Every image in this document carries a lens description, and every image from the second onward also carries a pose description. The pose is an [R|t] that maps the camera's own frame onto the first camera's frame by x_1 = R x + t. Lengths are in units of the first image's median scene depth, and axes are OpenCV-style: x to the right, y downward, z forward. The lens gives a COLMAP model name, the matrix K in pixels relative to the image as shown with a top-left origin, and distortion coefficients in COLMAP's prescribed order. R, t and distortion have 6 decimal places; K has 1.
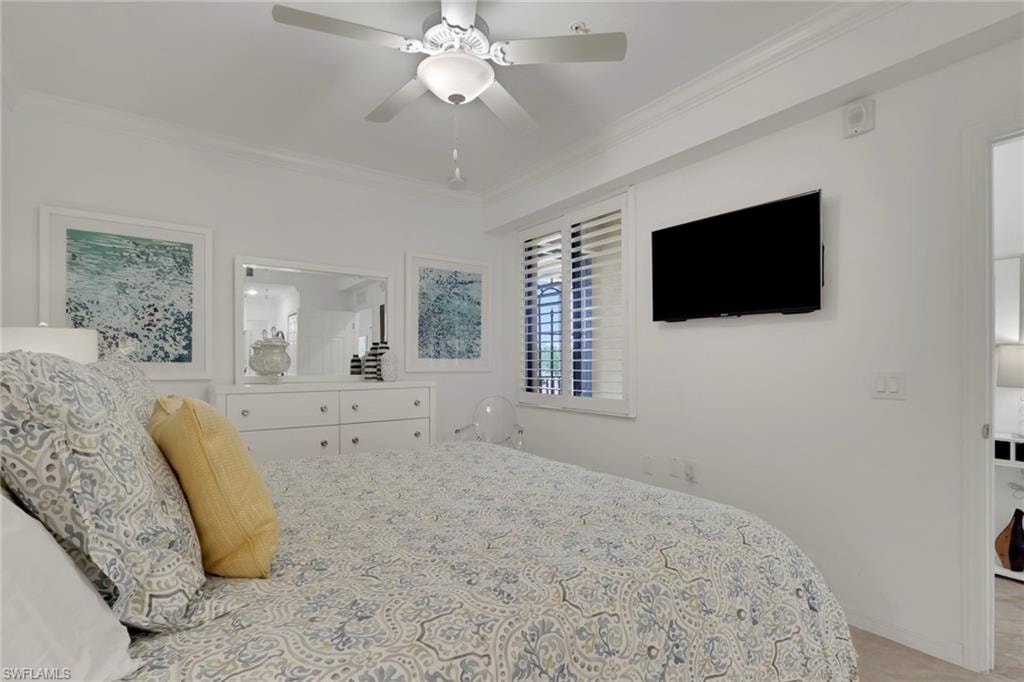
lens RADIAL K [[502.3, 0, 509.5], [0, 502.3, 367.6], [0, 0, 1]] dist [-0.001265, -0.001044]
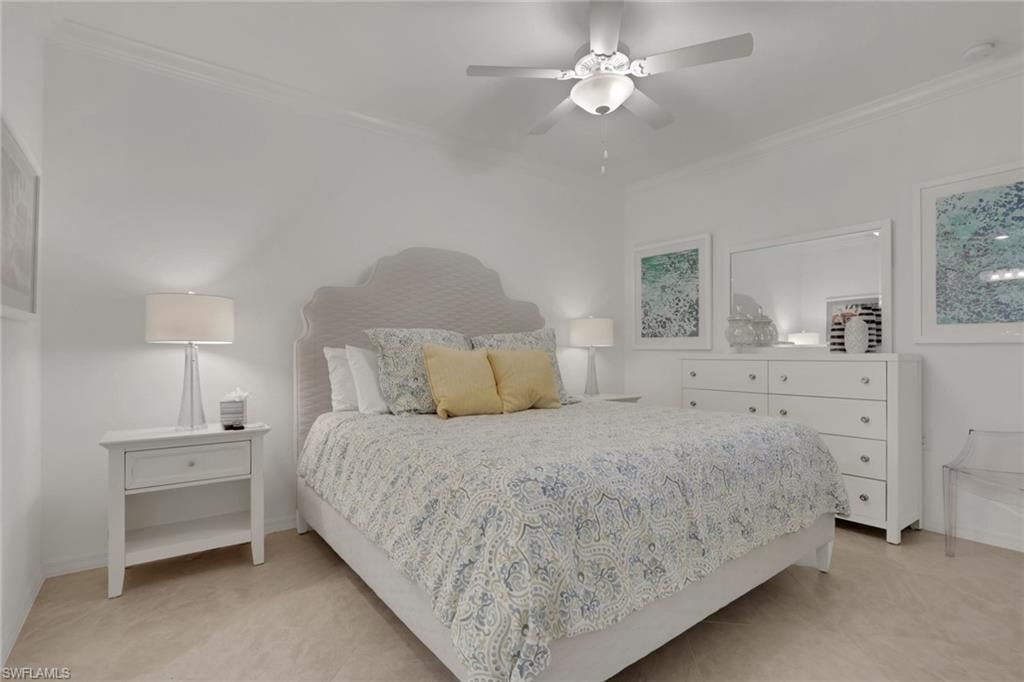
lens RADIAL K [[485.9, 0, 508.3], [0, 485.9, 352.7], [0, 0, 1]] dist [-0.001669, -0.000490]
pose [[0.027258, 0.007679, -0.999599, 0.664388], [0.000332, 0.999970, 0.007691, 0.023165], [0.999628, -0.000541, 0.027255, 0.466679]]
